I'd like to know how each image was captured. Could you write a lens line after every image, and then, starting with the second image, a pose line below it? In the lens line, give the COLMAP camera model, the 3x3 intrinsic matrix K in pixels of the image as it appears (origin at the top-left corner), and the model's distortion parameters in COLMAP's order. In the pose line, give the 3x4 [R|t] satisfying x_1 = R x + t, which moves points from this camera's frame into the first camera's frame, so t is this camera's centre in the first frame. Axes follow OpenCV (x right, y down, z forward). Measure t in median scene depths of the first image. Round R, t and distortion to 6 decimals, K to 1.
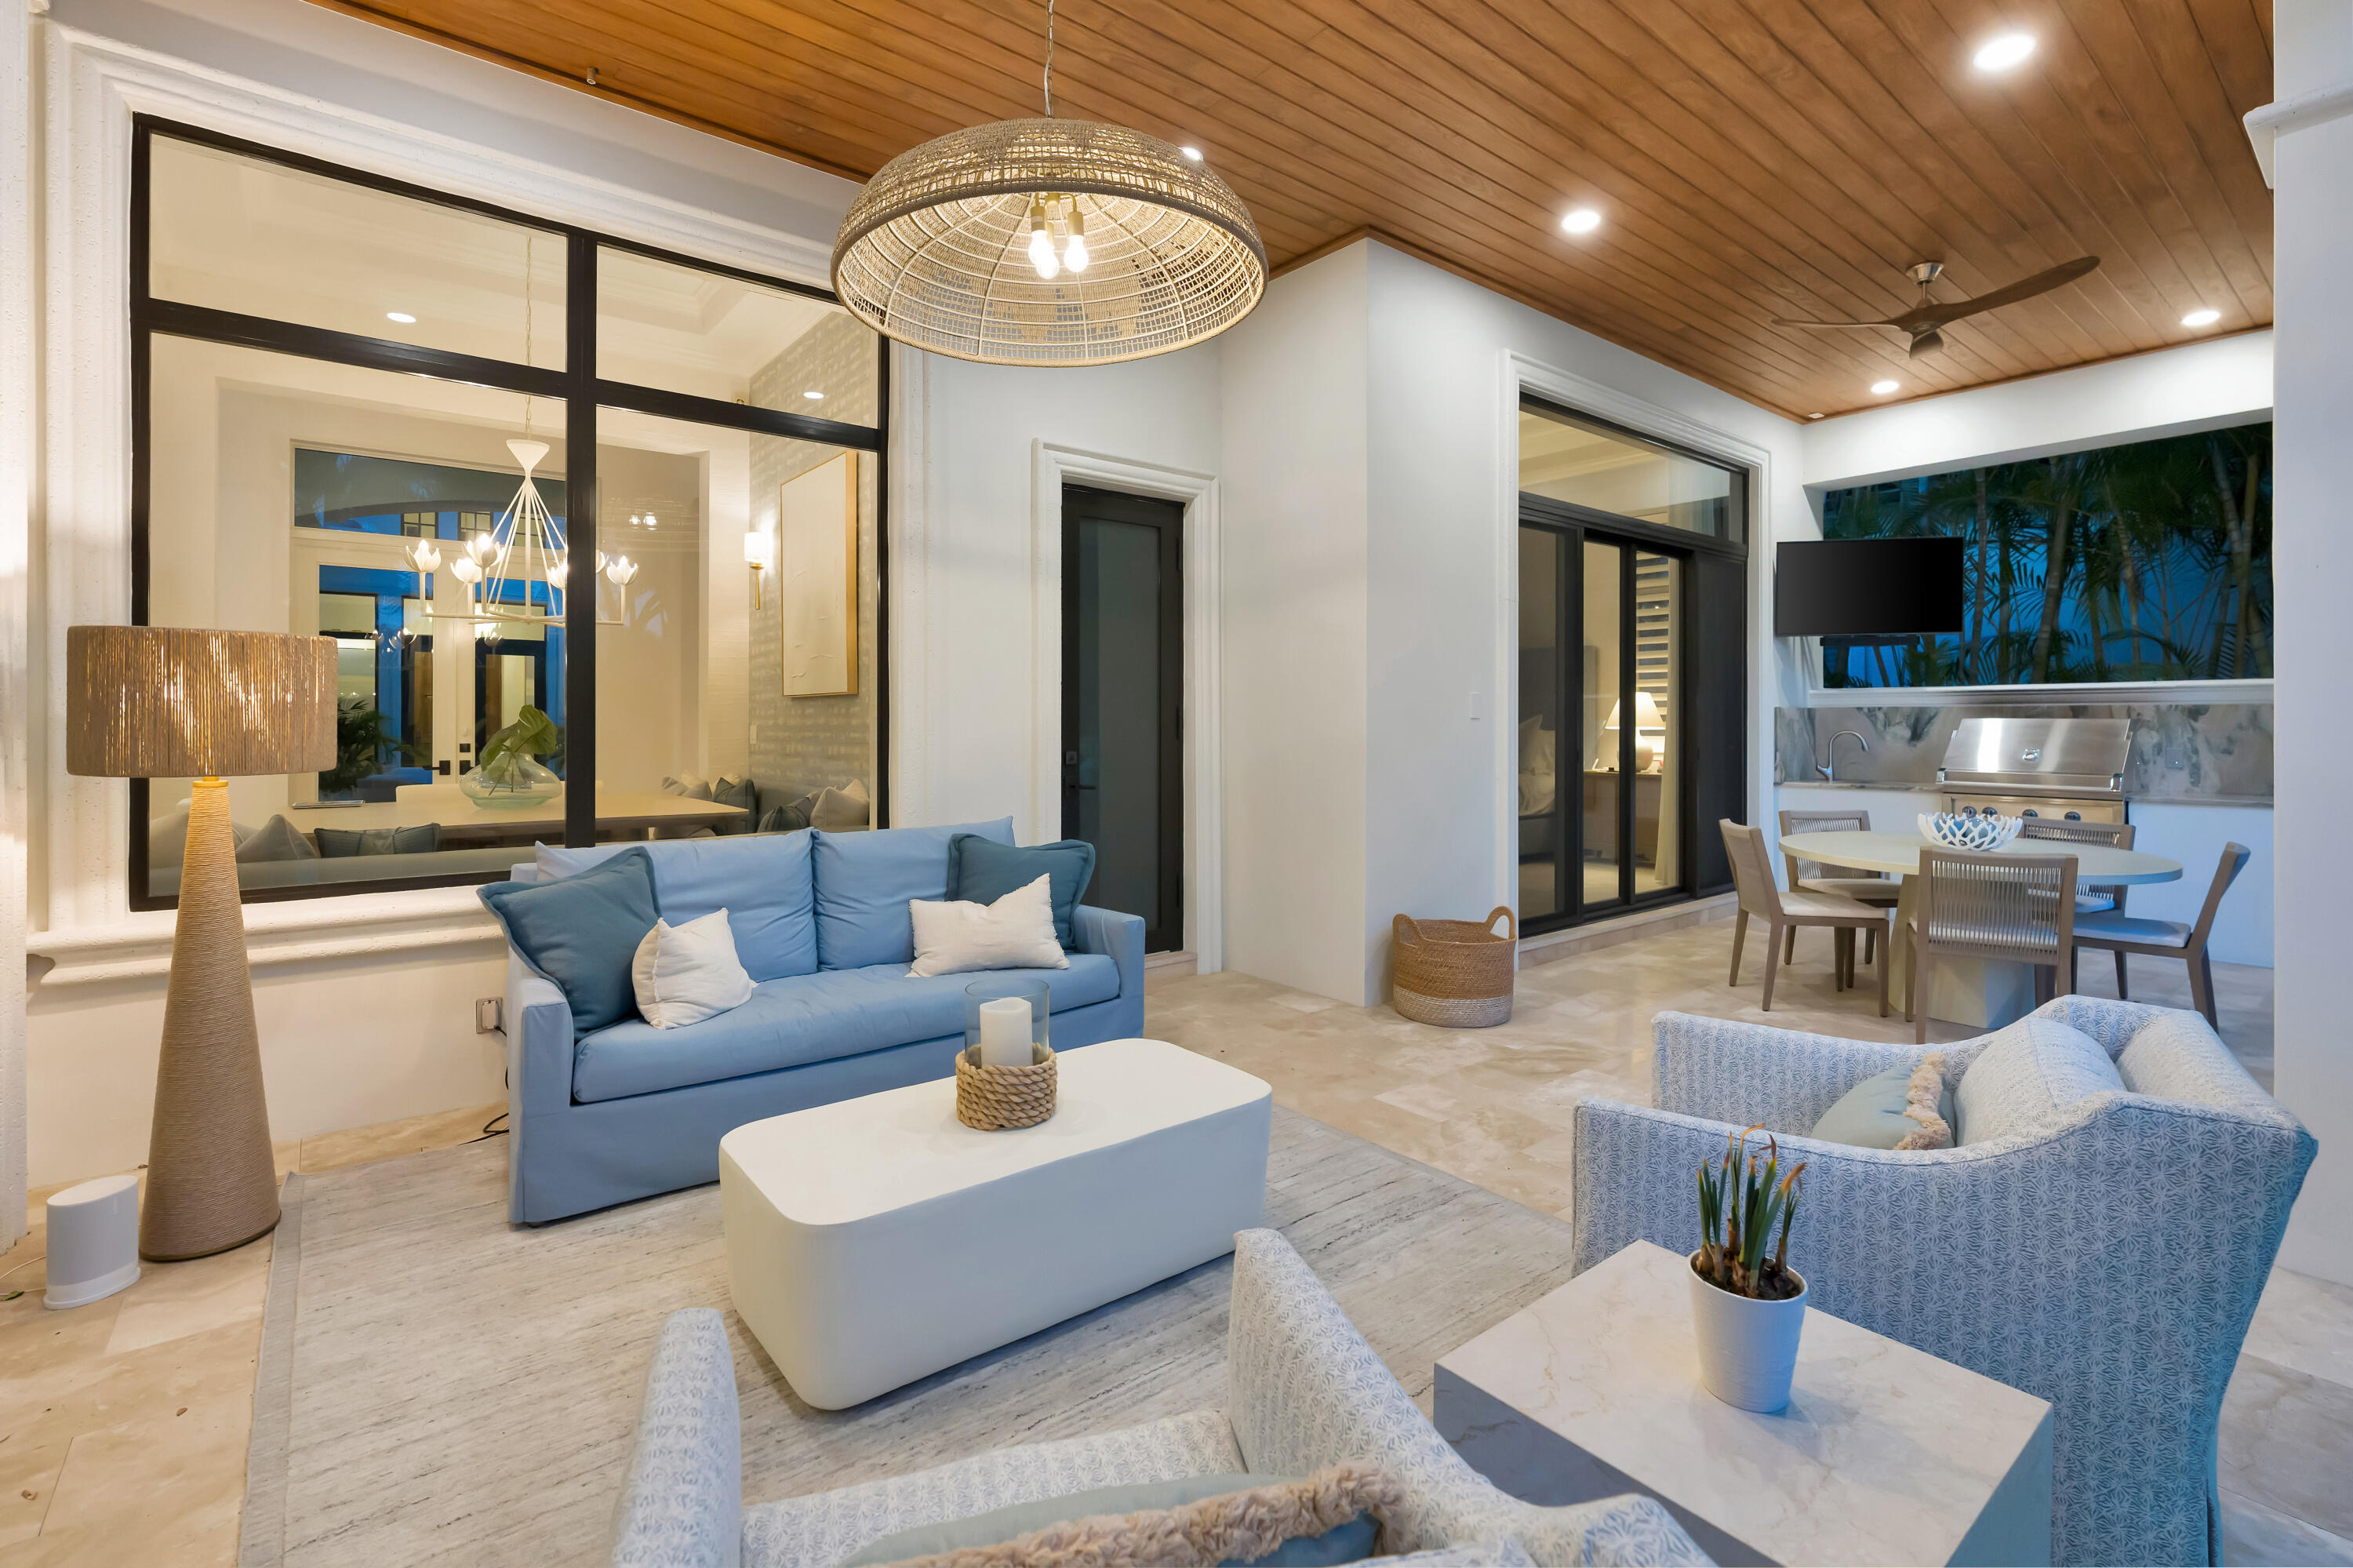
lens RADIAL K [[1067.1, 0, 1180.2], [0, 1067.1, 726.0], [0, 0, 1]] dist [-0.004729, 0.000892]
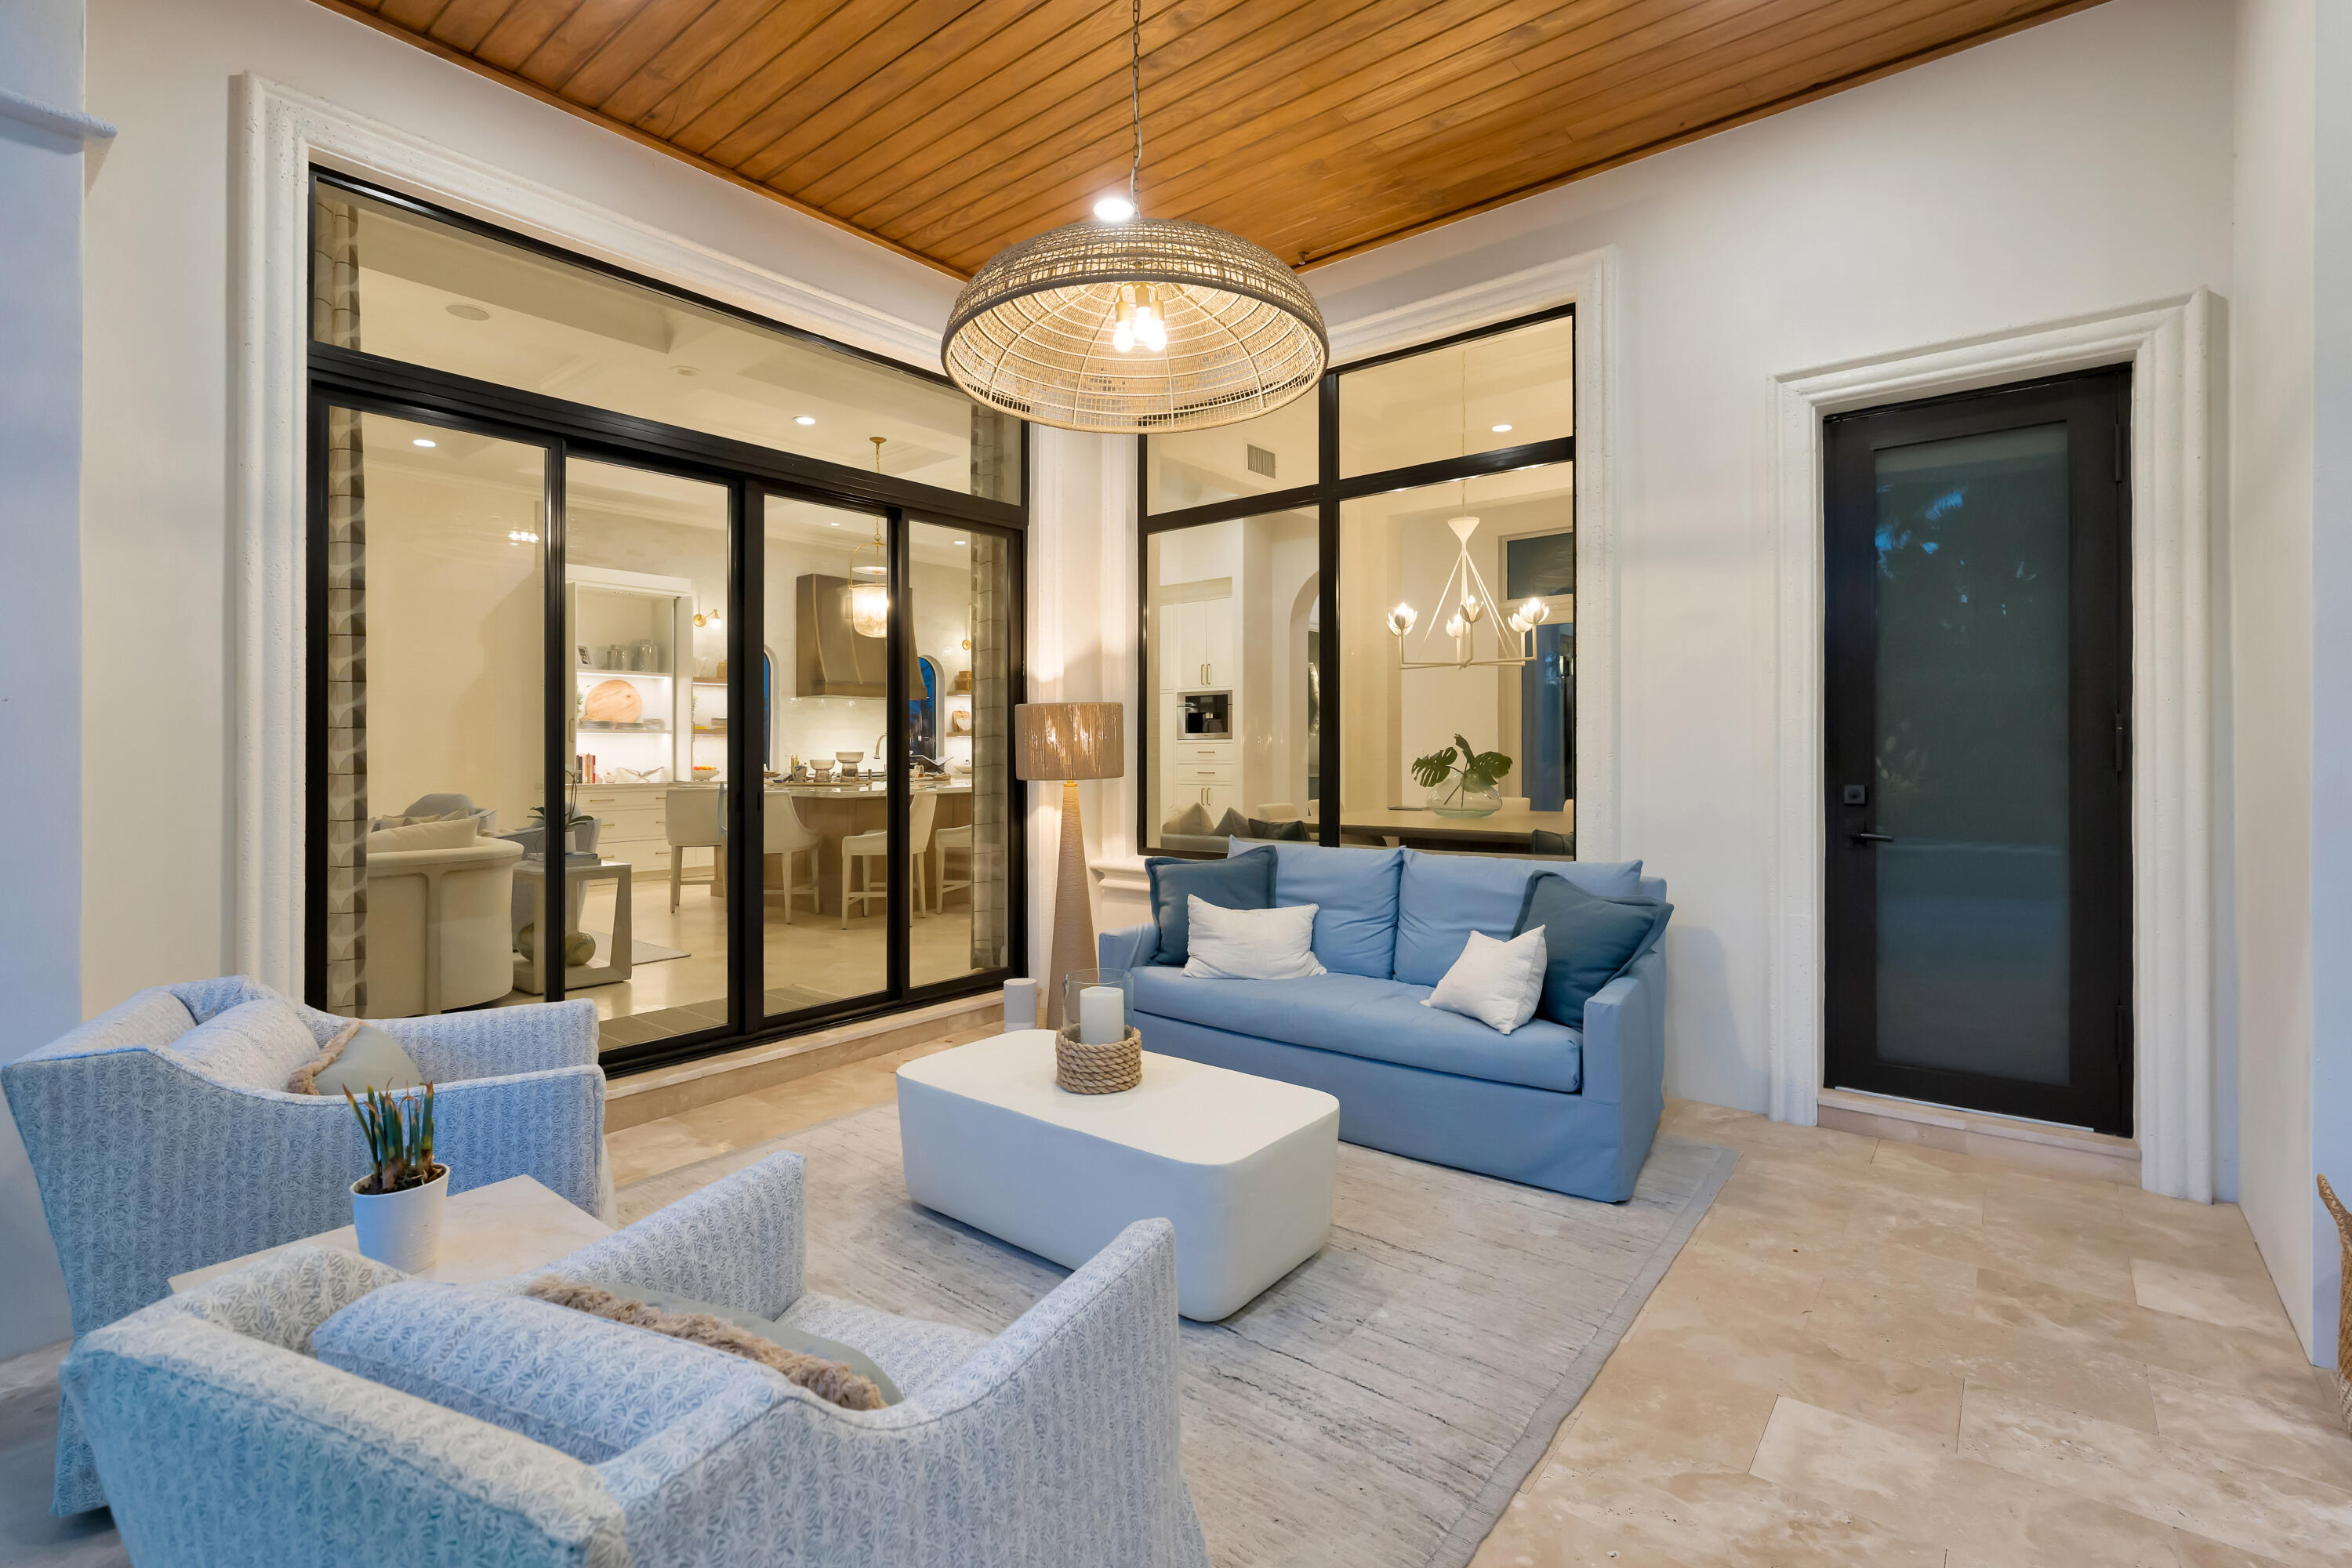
lens RADIAL K [[1068.1, 0, 1179.2], [0, 1068.1, 744.5], [0, 0, 1]] dist [-0.002366, 0.000109]
pose [[0.208015, -0.006865, -0.978102, 0.559488], [0.006373, 0.999964, -0.005663, -0.003049], [0.978105, -0.005055, 0.208051, 0.462476]]
